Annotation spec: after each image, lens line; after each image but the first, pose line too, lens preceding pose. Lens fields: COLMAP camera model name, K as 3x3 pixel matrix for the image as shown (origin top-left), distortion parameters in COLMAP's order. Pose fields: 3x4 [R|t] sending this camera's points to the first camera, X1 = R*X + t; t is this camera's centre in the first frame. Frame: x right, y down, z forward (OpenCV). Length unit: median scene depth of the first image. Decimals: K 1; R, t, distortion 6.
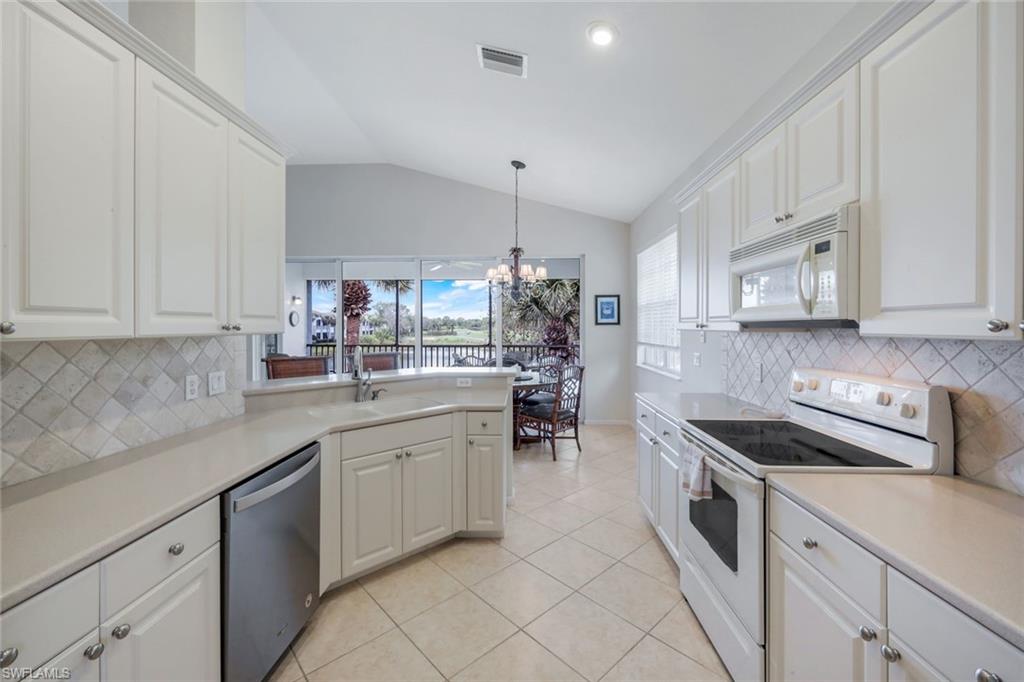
lens RADIAL K [[418.8, 0, 511.8], [0, 418.8, 331.8], [0, 0, 1]] dist [-0.000127, 0.000008]
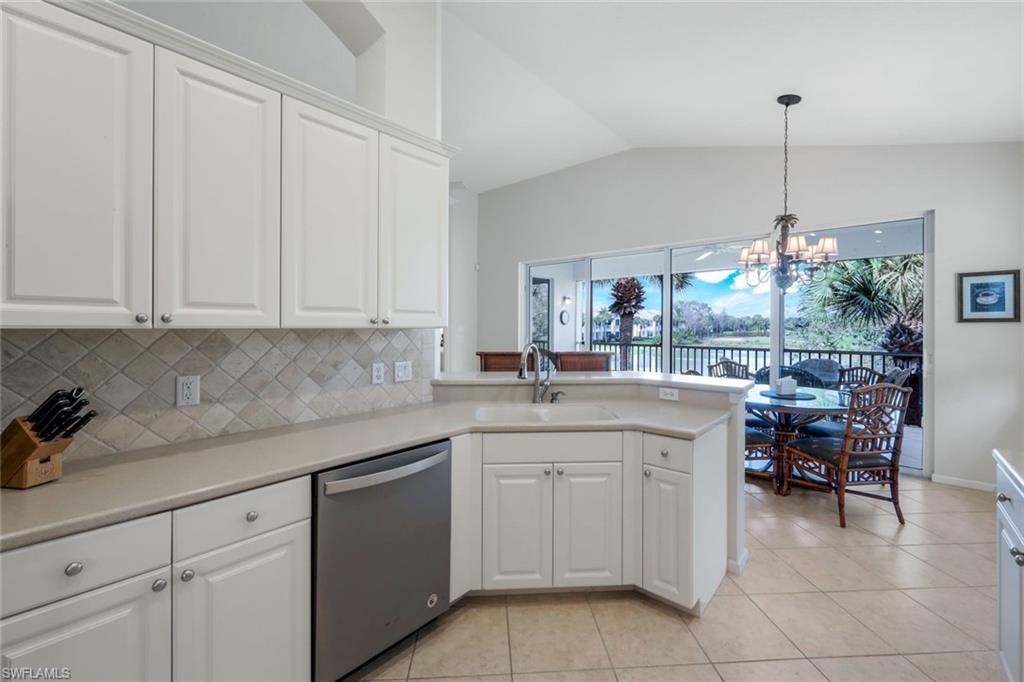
lens RADIAL K [[420.0, 0, 511.2], [0, 420.0, 328.1], [0, 0, 1]] dist [-0.001641, 0.000056]
pose [[0.770046, 0.006971, -0.637950, 0.222678], [-0.012200, 0.999918, -0.003800, 0.005764], [0.637872, 0.010709, 0.770068, 0.287054]]
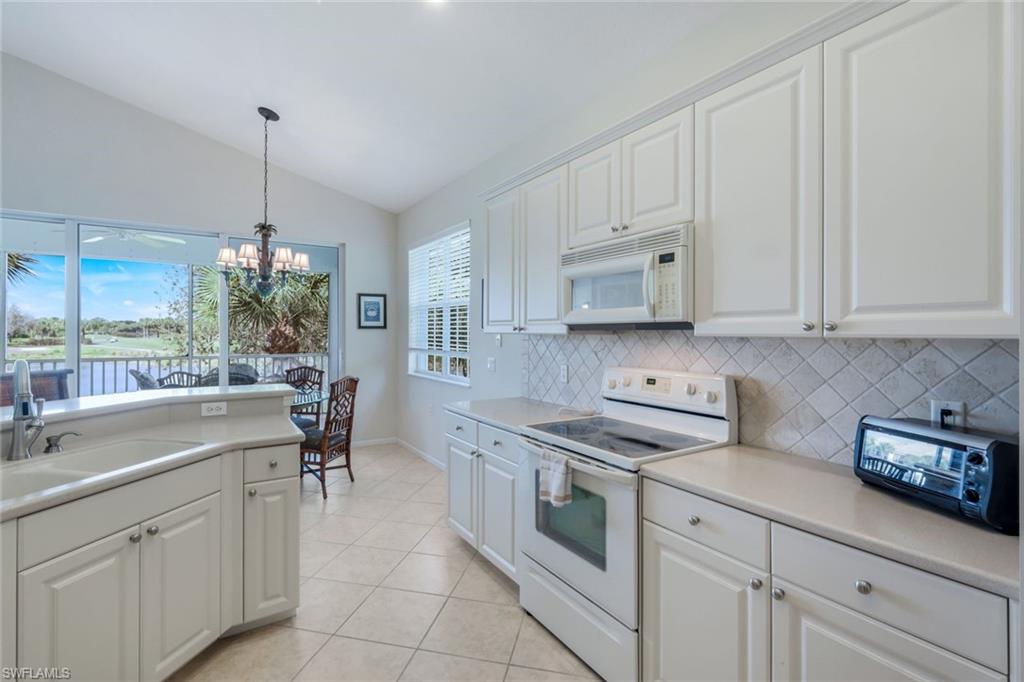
lens RADIAL K [[467.1, 0, 511.3], [0, 467.1, 335.2], [0, 0, 1]] dist [-0.000601, -0.000015]
pose [[0.821610, 0.000950, 0.570049, -0.209889], [0.003080, 0.999977, -0.006106, 0.008482], [-0.570041, 0.006773, 0.821588, 0.131474]]
